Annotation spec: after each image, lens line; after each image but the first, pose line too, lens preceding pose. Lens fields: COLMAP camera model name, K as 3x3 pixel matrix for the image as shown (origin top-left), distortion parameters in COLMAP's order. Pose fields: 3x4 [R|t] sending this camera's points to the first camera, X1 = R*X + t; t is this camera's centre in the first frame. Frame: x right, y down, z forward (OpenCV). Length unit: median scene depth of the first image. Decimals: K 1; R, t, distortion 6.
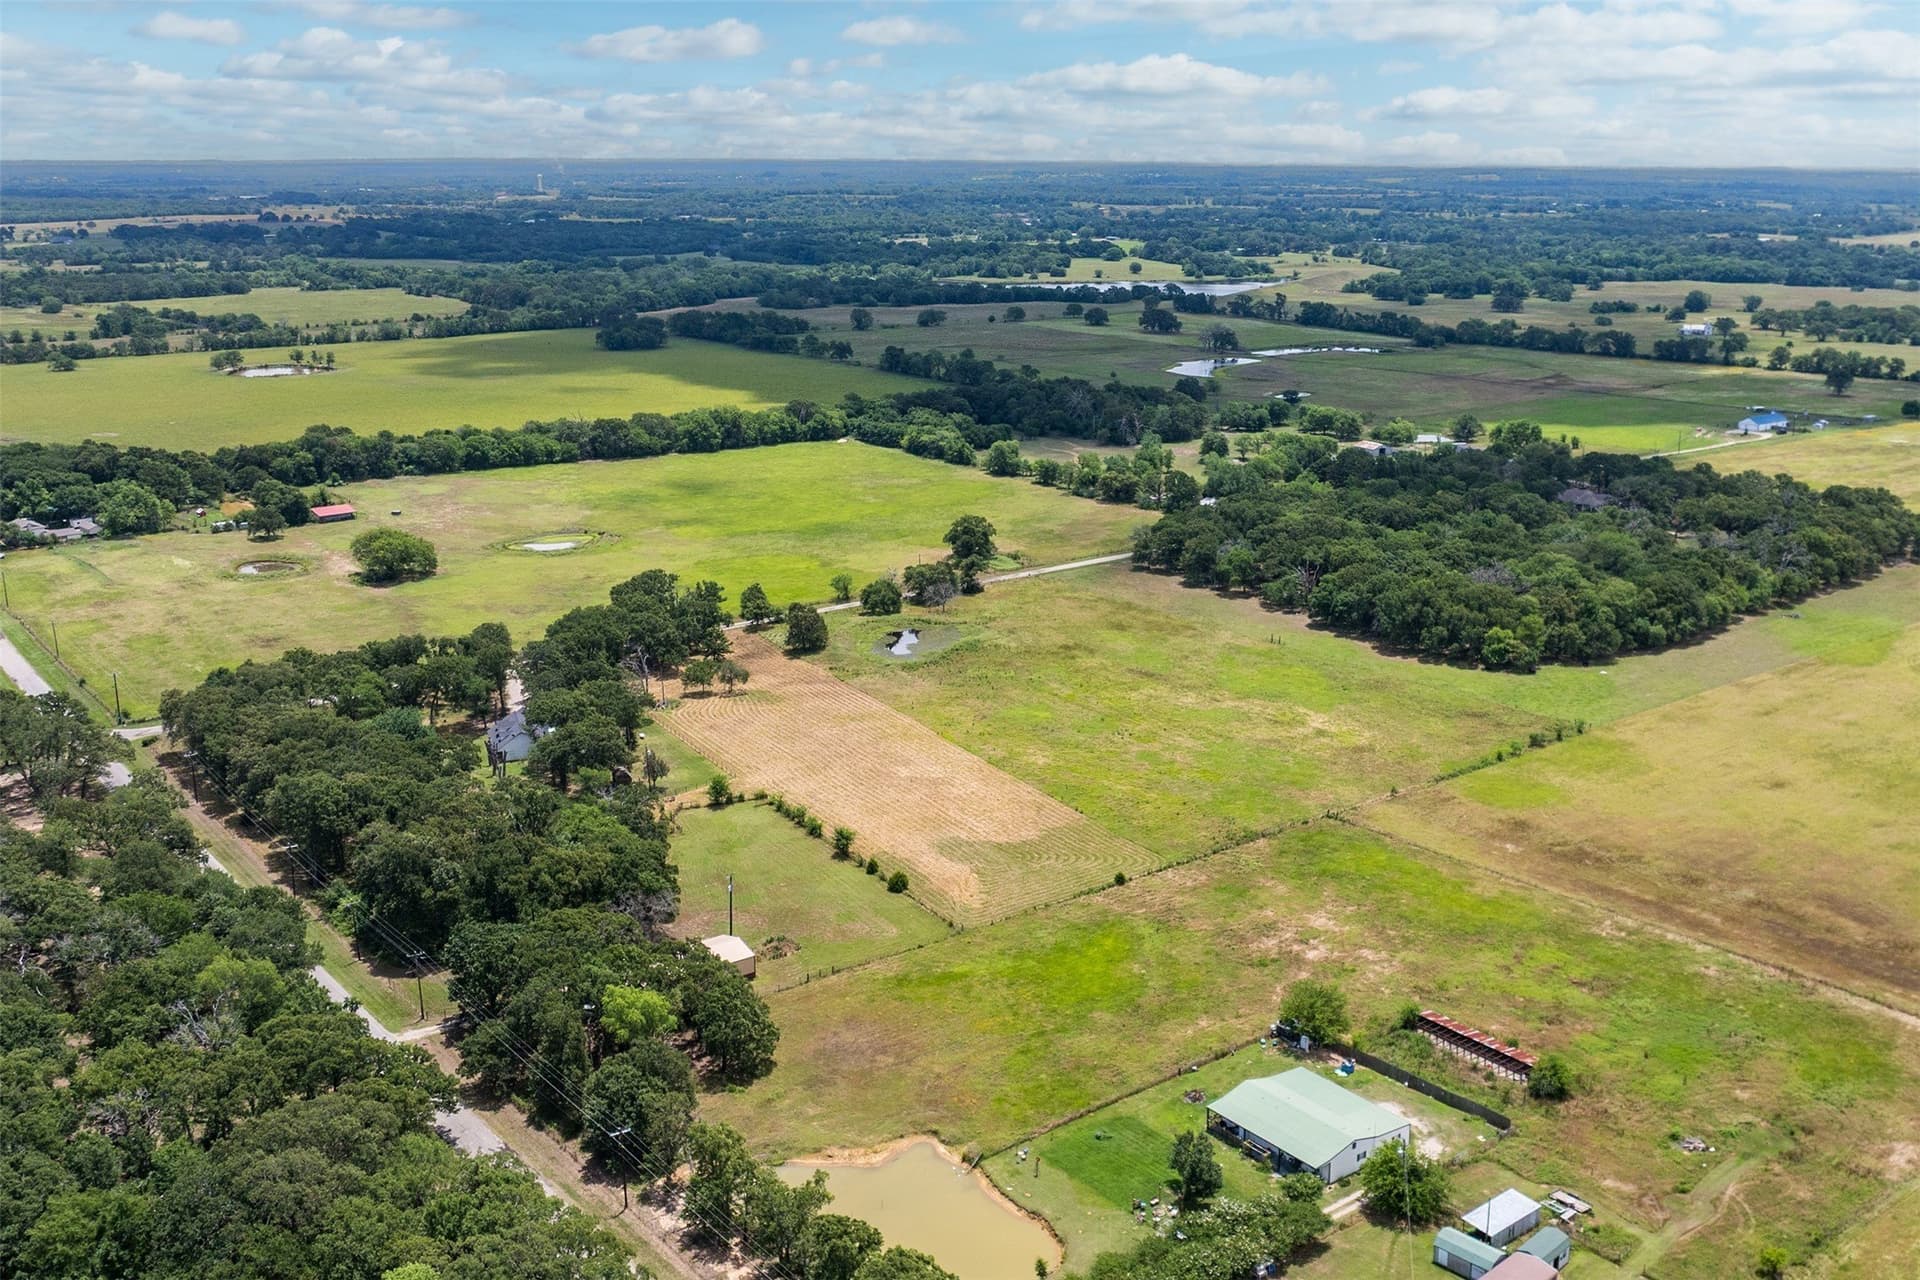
lens RADIAL K [[1732.0, 0, 911.5], [0, 1732.0, 610.3], [0, 0, 1]] dist [-0.005898, -0.020179]
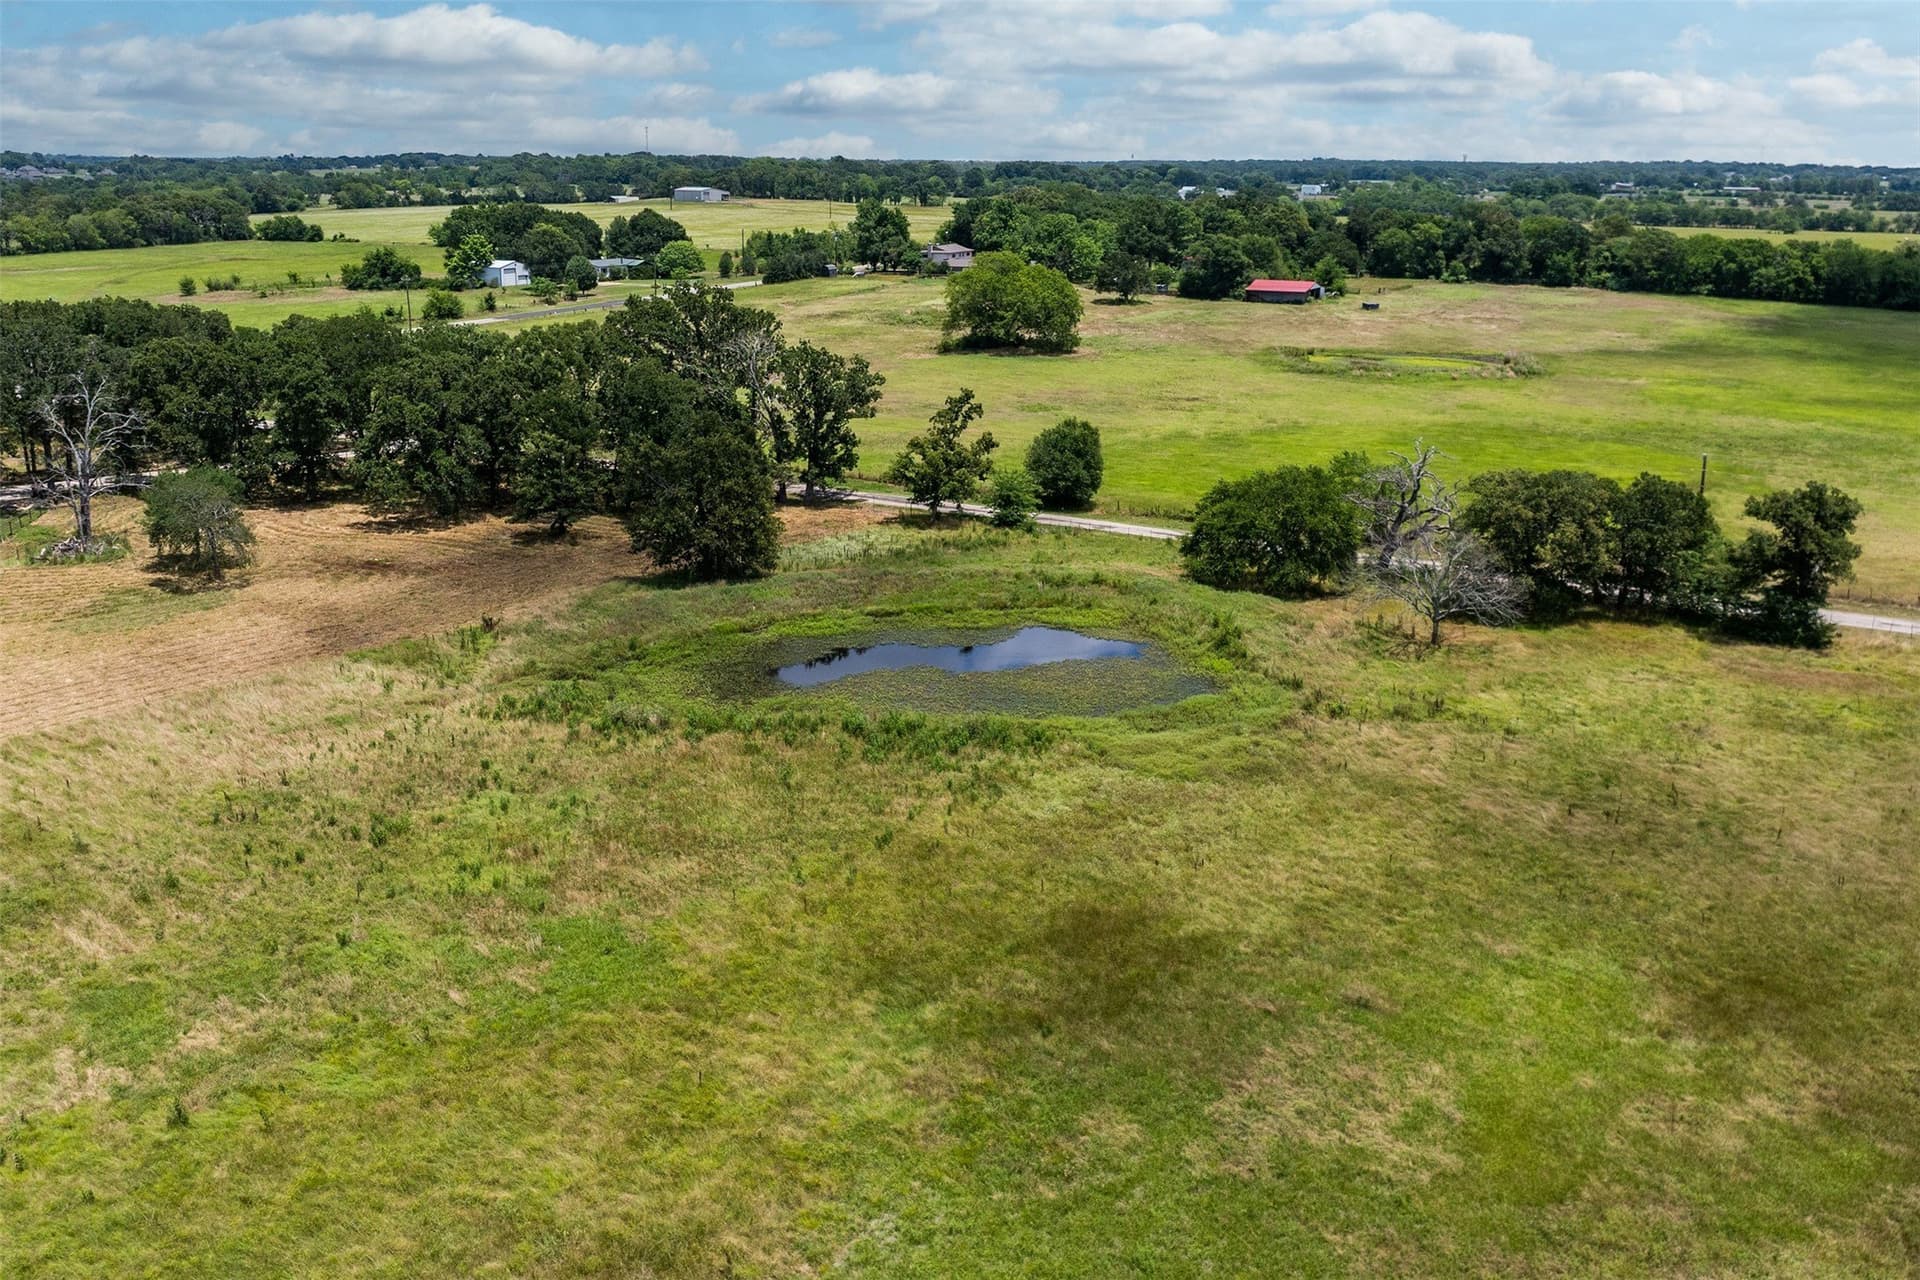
lens RADIAL K [[1680.9, 0, 960.1], [0, 1680.9, 598.6], [0, 0, 1]] dist [-0.003528, -0.063438]
pose [[0.423712, 0.249645, -0.870716, 0.222094], [-0.234186, 0.958779, 0.160933, -0.031928], [0.875000, 0.135720, 0.464709, 0.955670]]
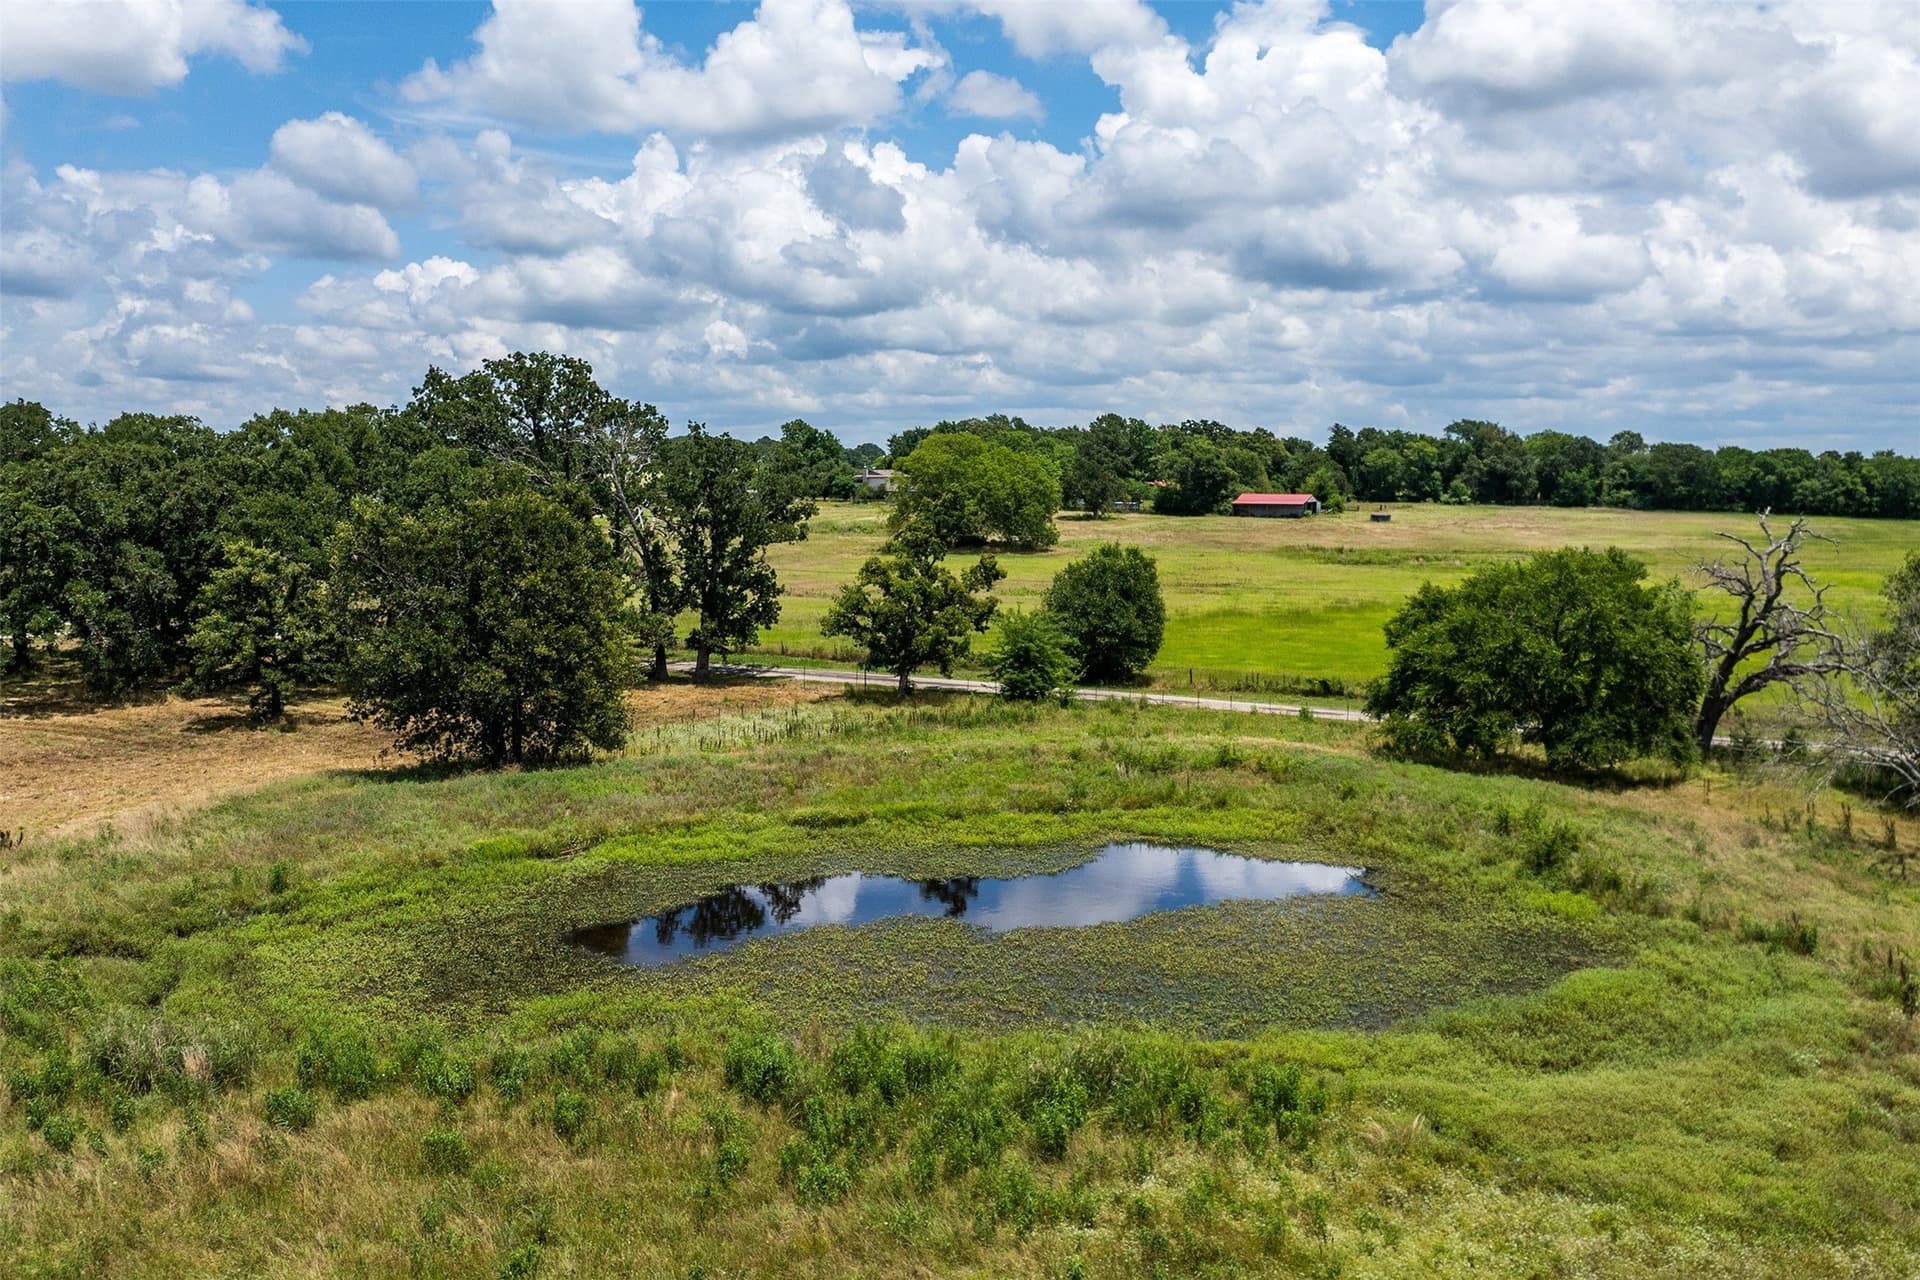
lens RADIAL K [[1680.9, 0, 960.1], [0, 1680.9, 598.6], [0, 0, 1]] dist [-0.003528, -0.063438]
pose [[0.464118, 0.094544, -0.880713, 0.100081], [-0.227342, 0.973695, -0.015279, 0.000241], [0.856102, 0.207315, 0.473403, 1.014418]]
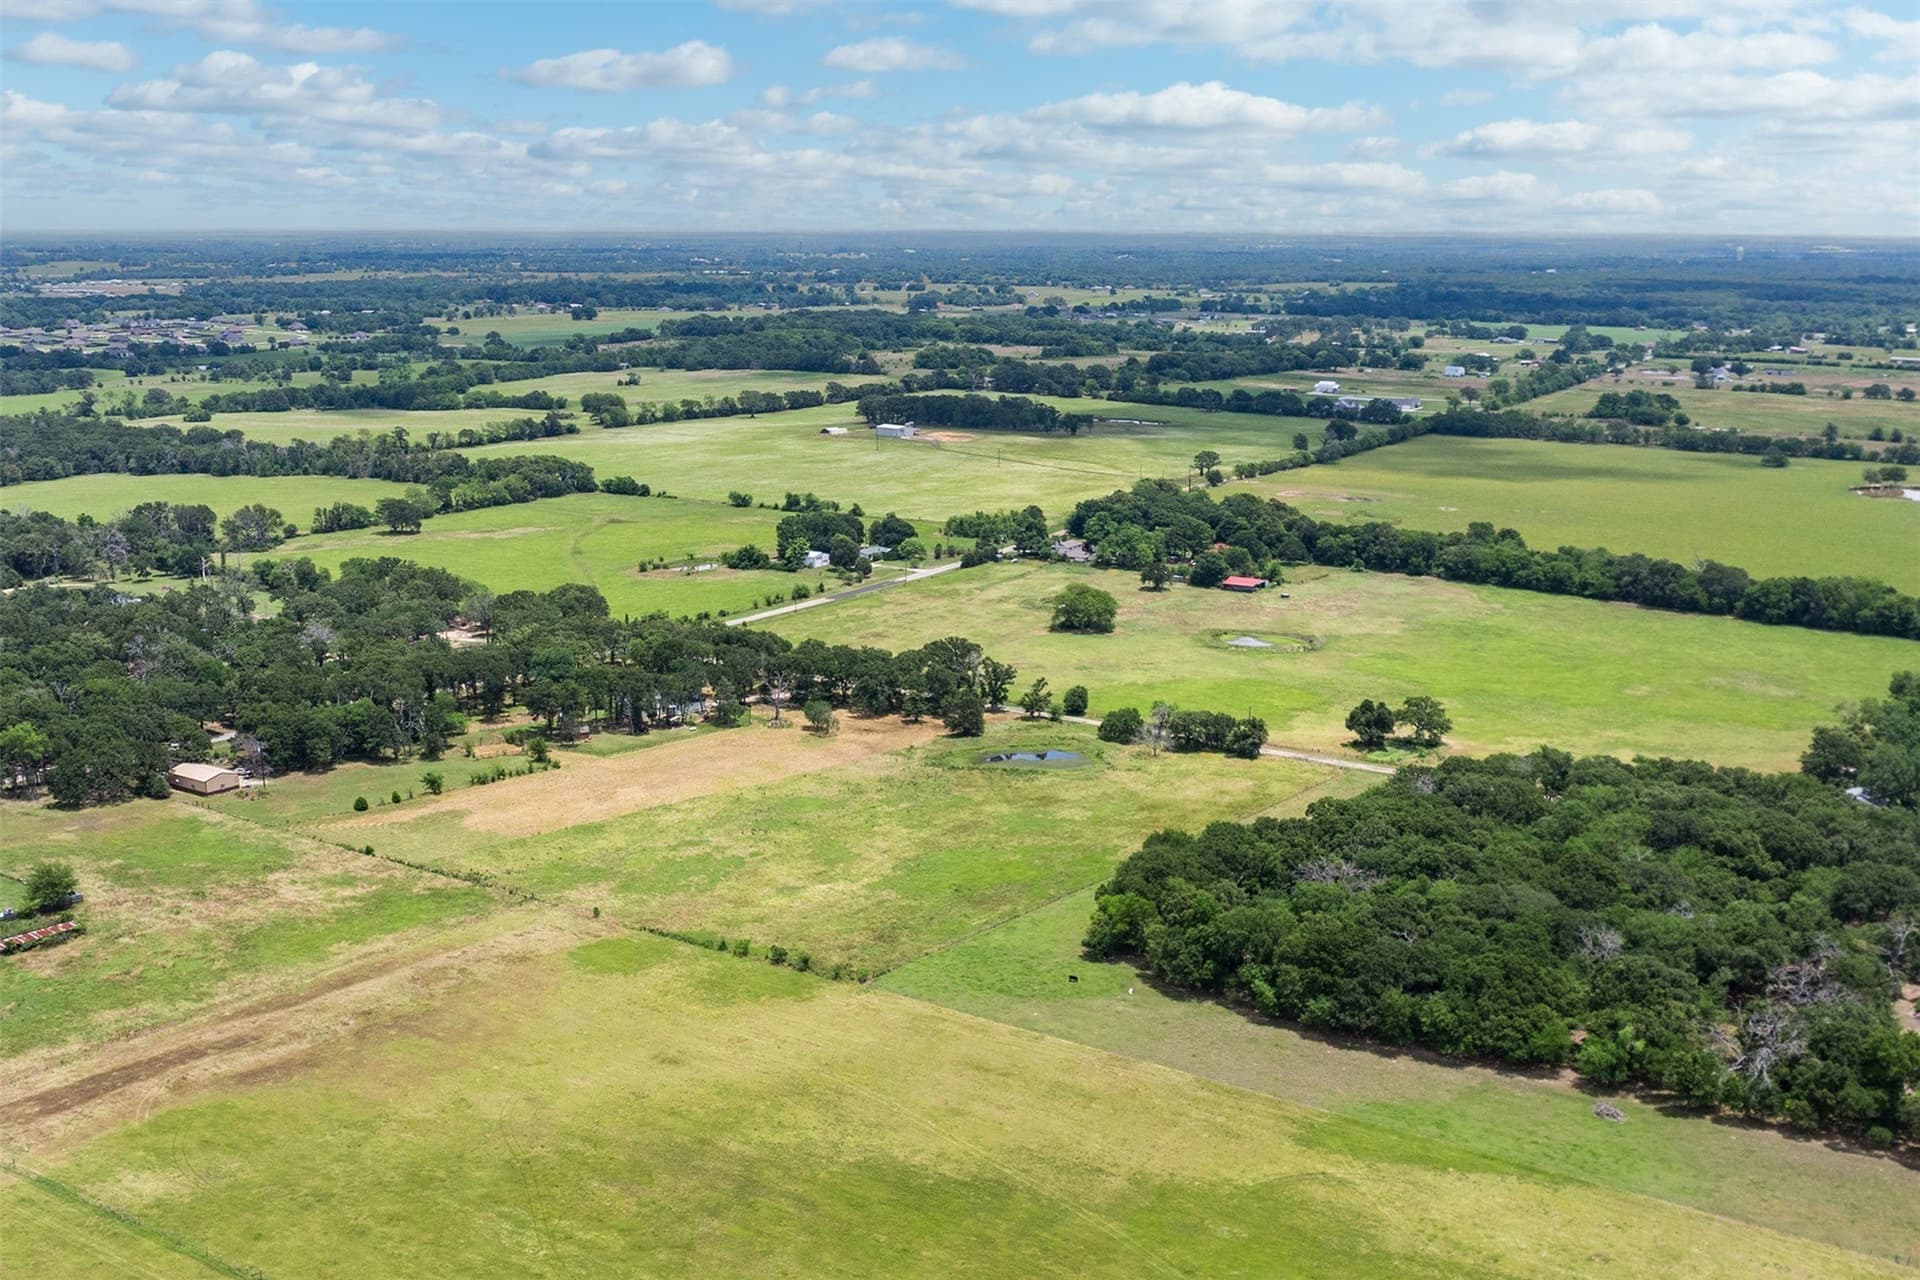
lens RADIAL K [[1876.3, 0, 1020.9], [0, 1876.3, 639.3], [0, 0, 1]] dist [-0.007864, -0.014730]
pose [[0.366040, 0.200470, -0.908750, 1.044120], [-0.242818, 0.963268, 0.114691, -0.184416], [0.898362, 0.178679, 0.401272, 0.589418]]
